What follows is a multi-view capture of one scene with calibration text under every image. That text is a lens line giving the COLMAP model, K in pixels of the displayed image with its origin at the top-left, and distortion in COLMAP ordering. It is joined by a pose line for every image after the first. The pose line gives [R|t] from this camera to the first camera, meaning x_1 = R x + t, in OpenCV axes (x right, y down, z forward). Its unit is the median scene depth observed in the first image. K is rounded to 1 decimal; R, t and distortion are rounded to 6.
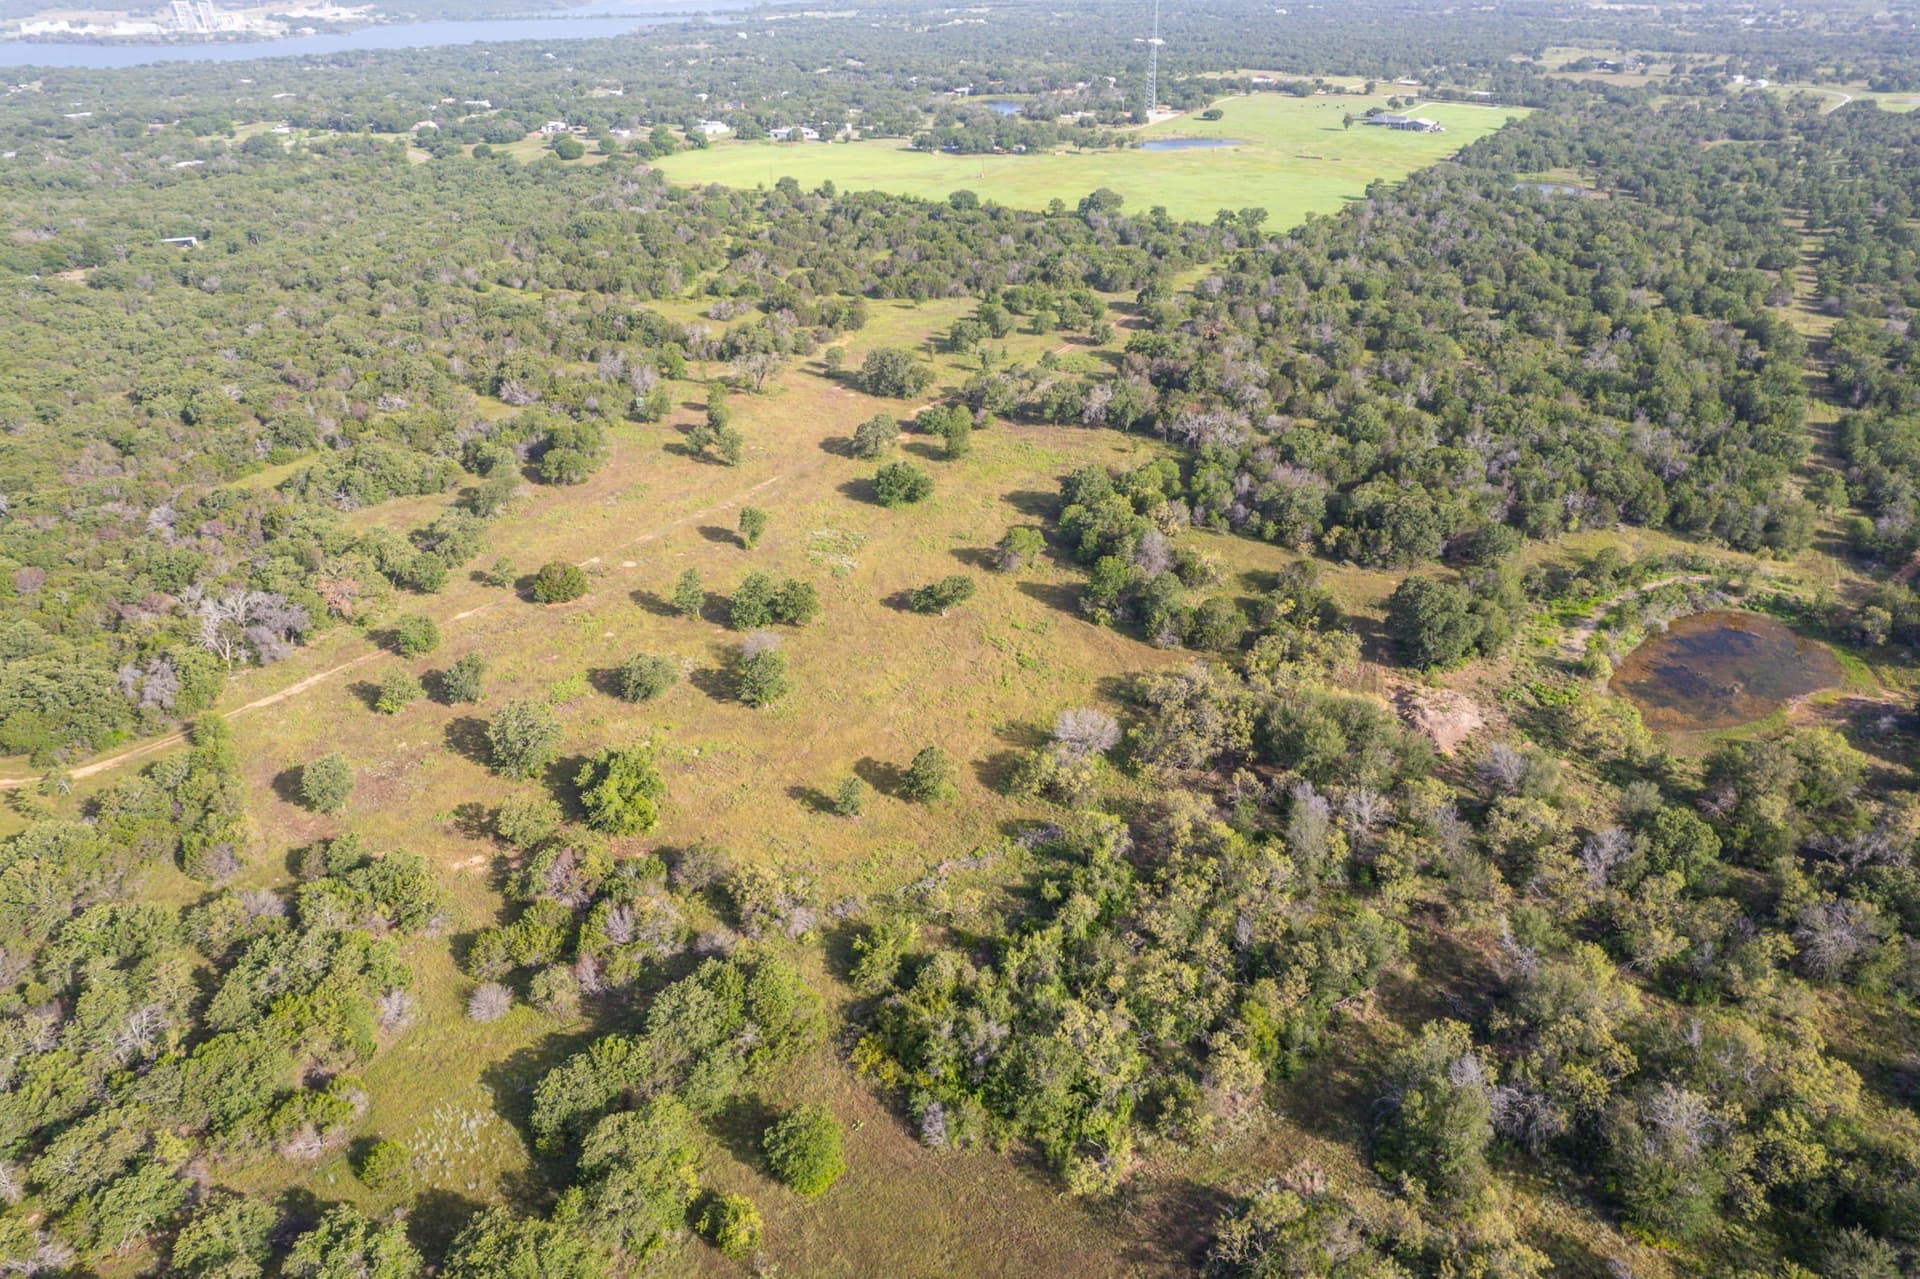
lens RADIAL K [[1231.7, 0, 968.0], [0, 1231.7, 630.9], [0, 0, 1]] dist [-0.080227, 0.074852]
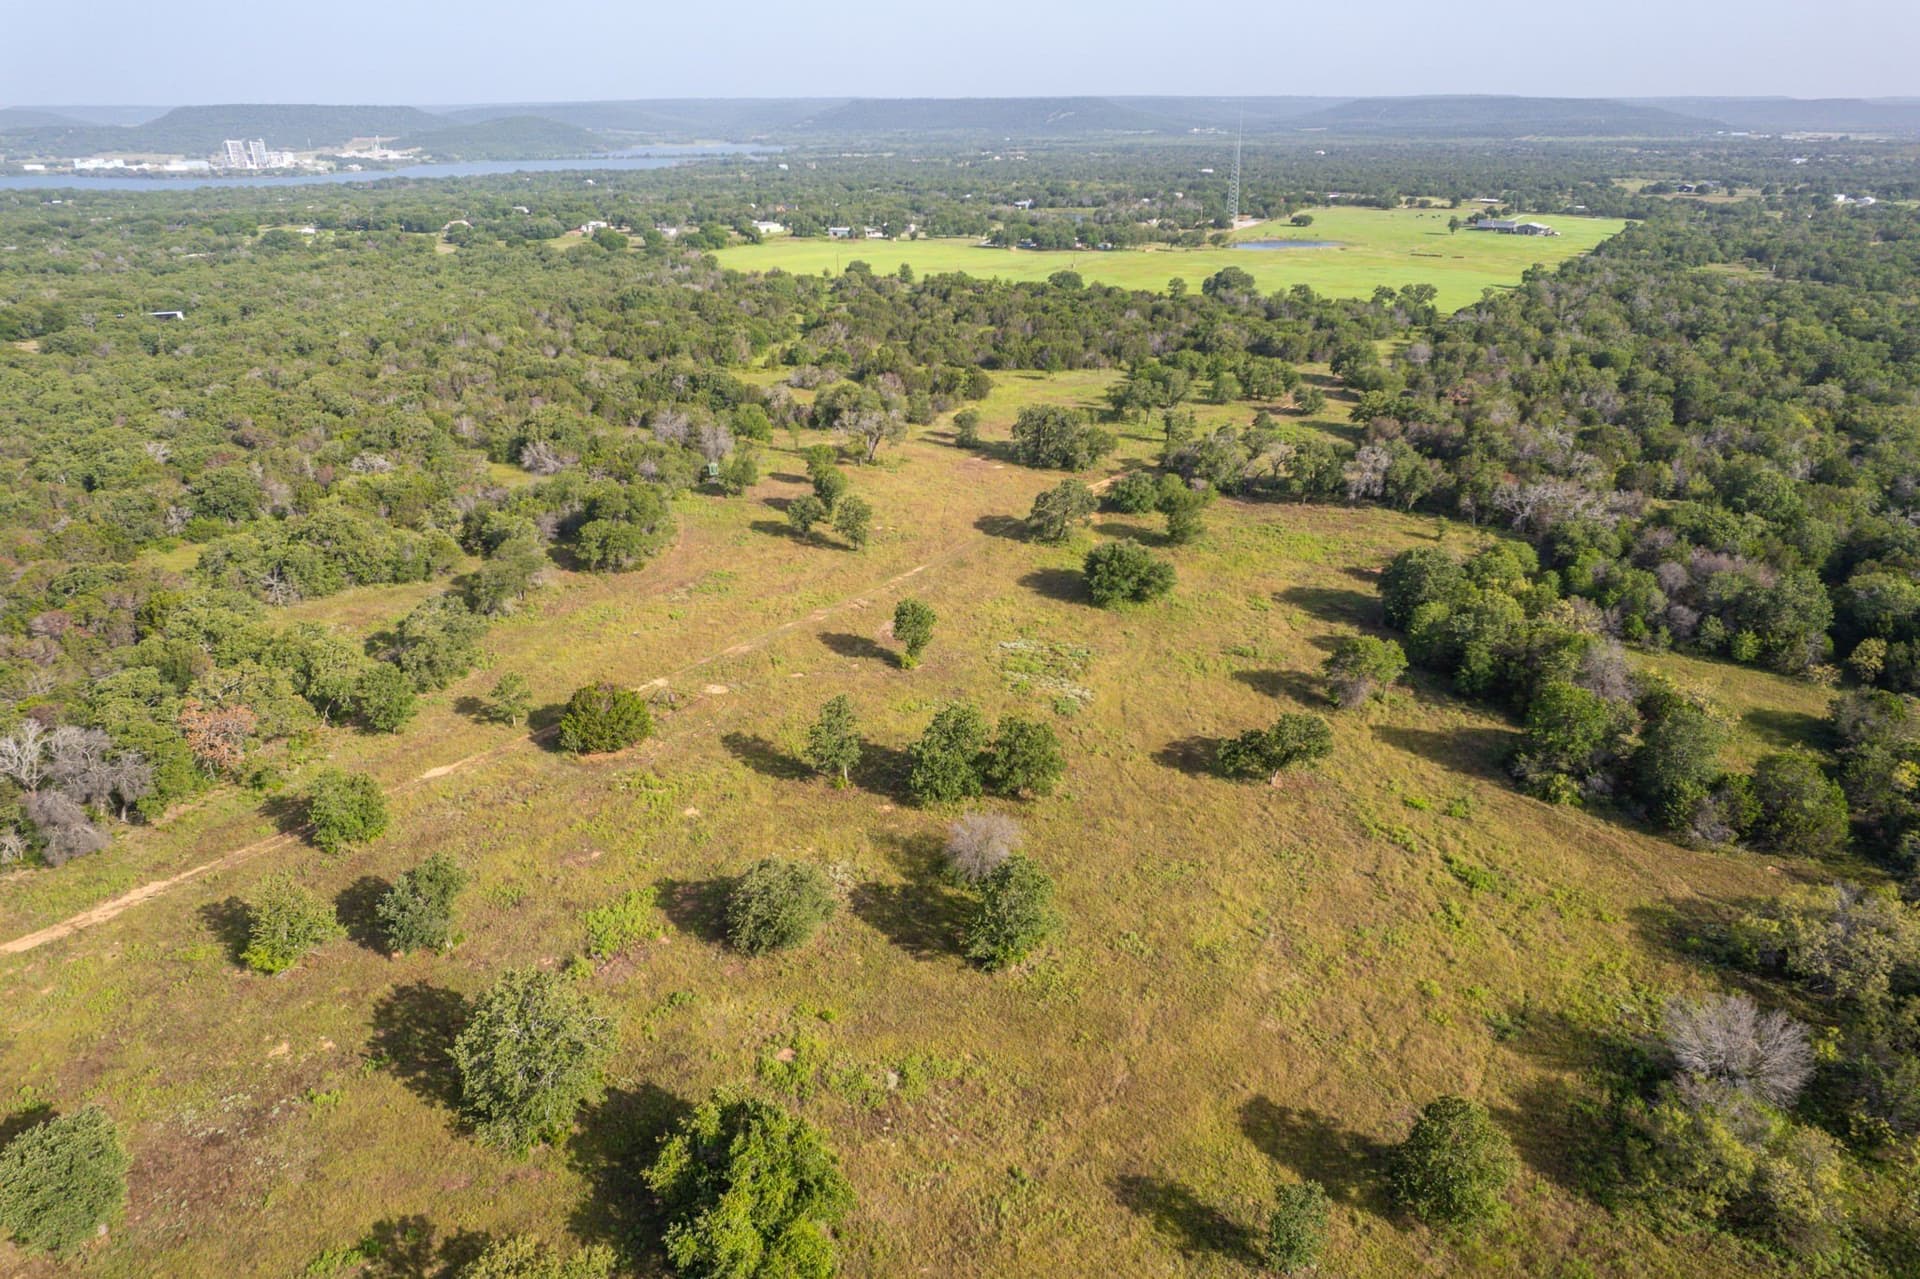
lens RADIAL K [[1227.4, 0, 965.8], [0, 1227.4, 634.0], [0, 0, 1]] dist [-0.080122, 0.075181]
pose [[0.999866, 0.009957, -0.013009, -0.102810], [-0.011340, 0.993754, -0.111012, -0.011248], [0.011823, 0.111145, 0.993734, 0.278383]]
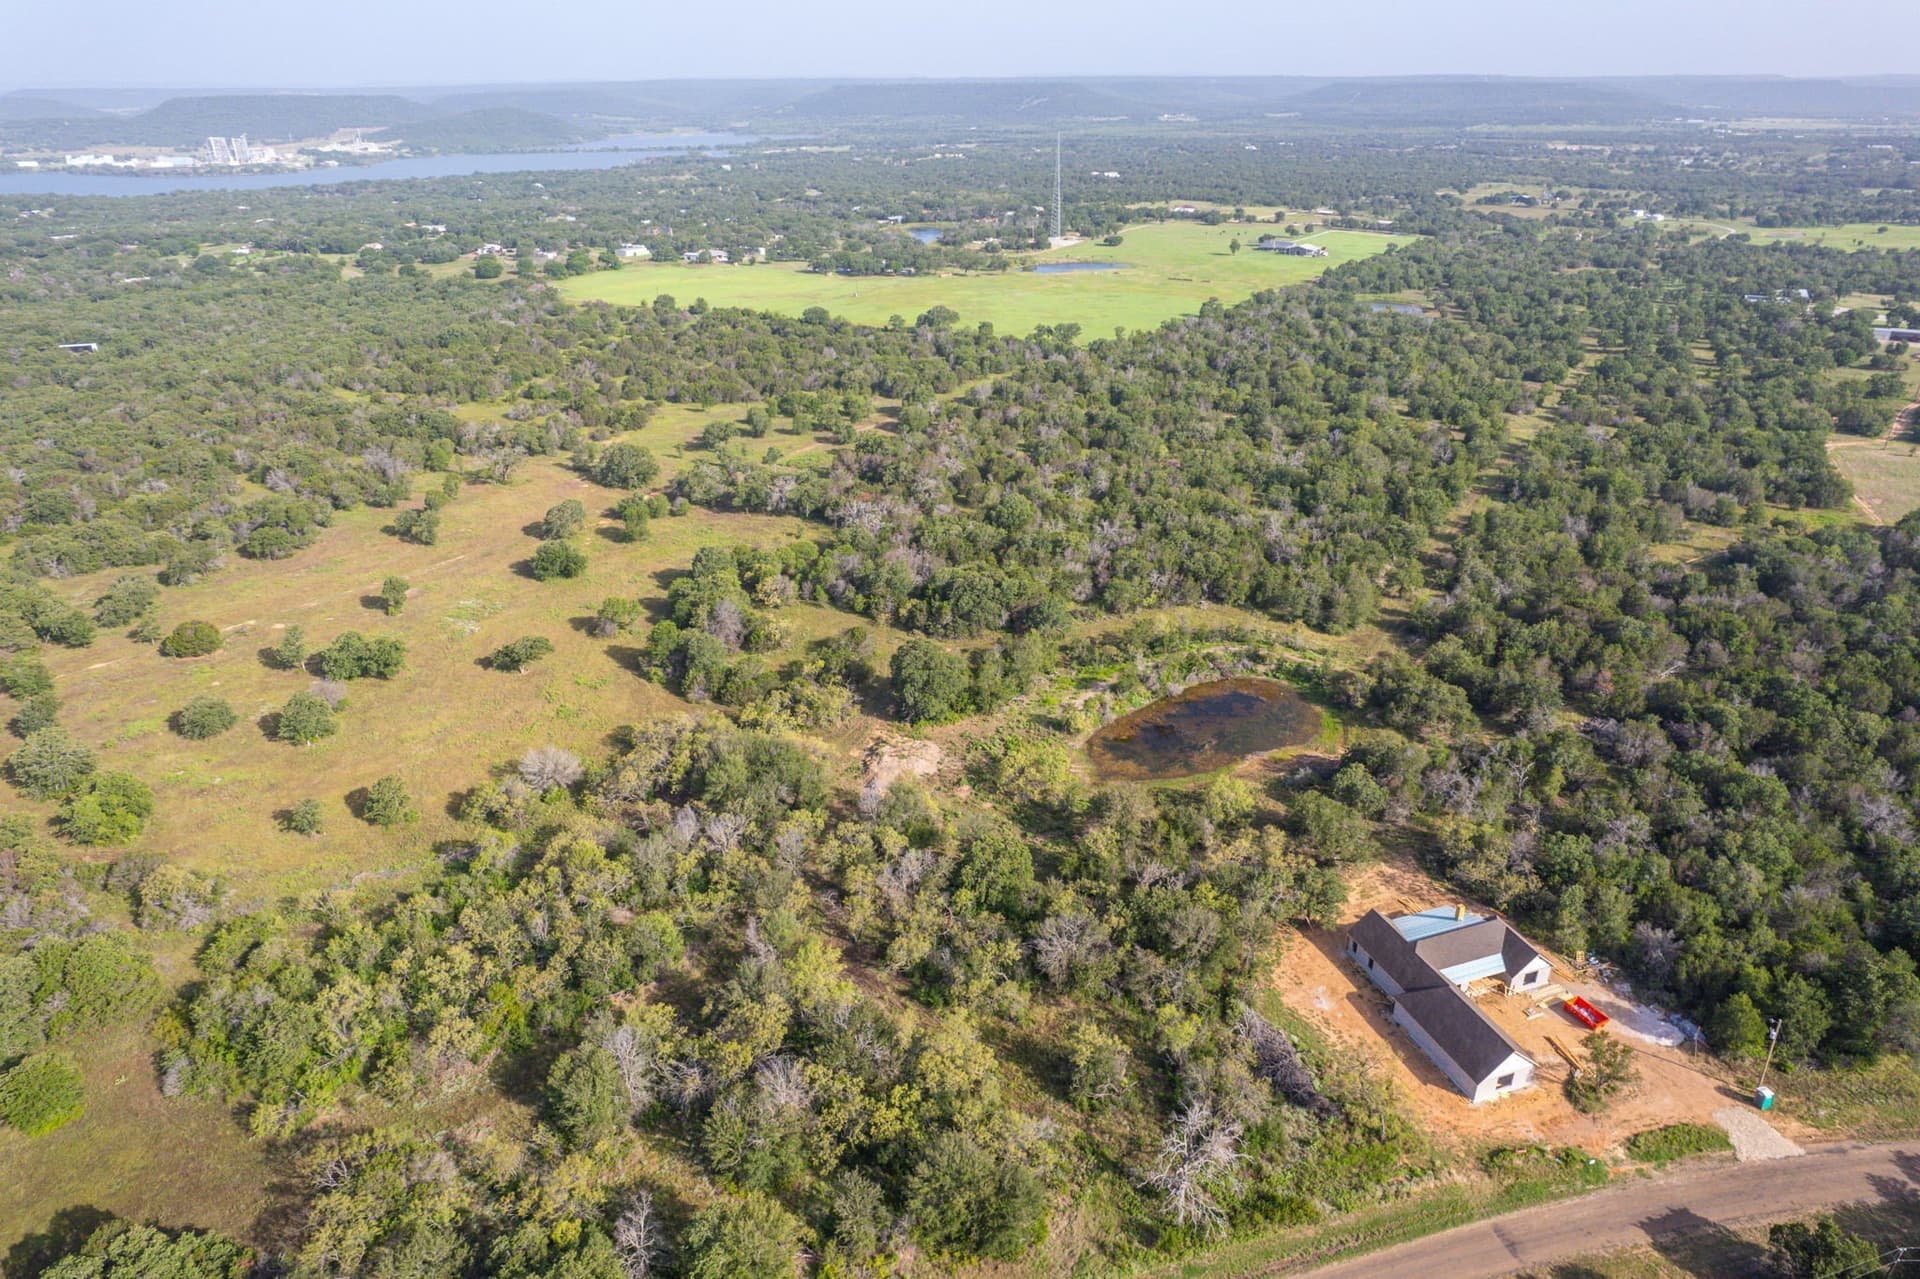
lens RADIAL K [[1231.7, 0, 968.0], [0, 1231.7, 630.9], [0, 0, 1]] dist [-0.080227, 0.074852]
pose [[0.999671, 0.013097, -0.022059, 0.263689], [-0.015131, 0.995390, -0.094710, 0.031200], [0.020717, 0.095012, 0.995260, -0.052247]]
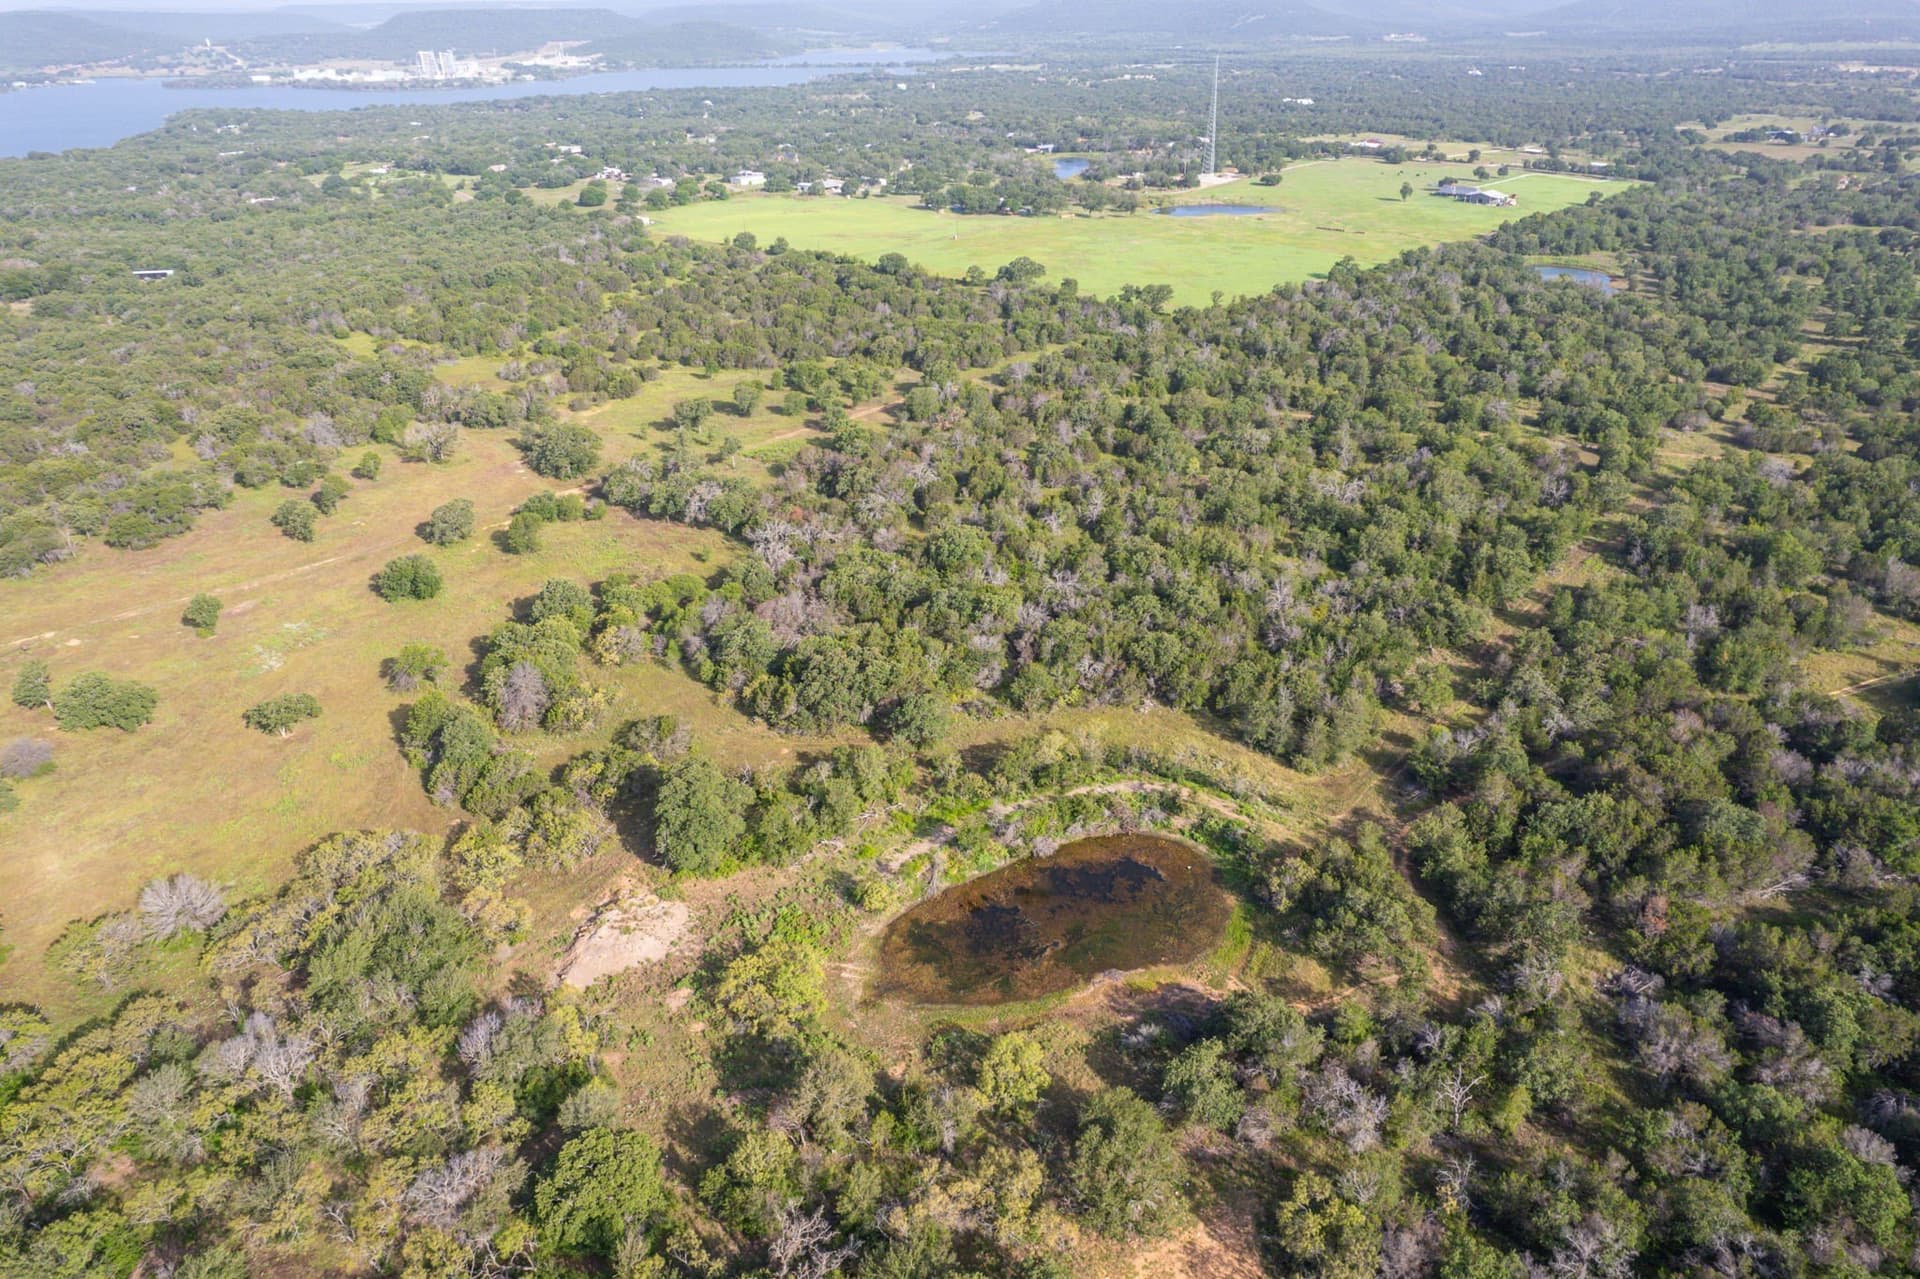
lens RADIAL K [[1231.7, 0, 968.0], [0, 1231.7, 630.9], [0, 0, 1]] dist [-0.080227, 0.074852]
pose [[0.981535, 0.089654, -0.168971, 0.410978], [-0.095702, 0.995017, -0.027977, -0.074474], [0.165621, 0.043631, 0.985224, 0.126975]]
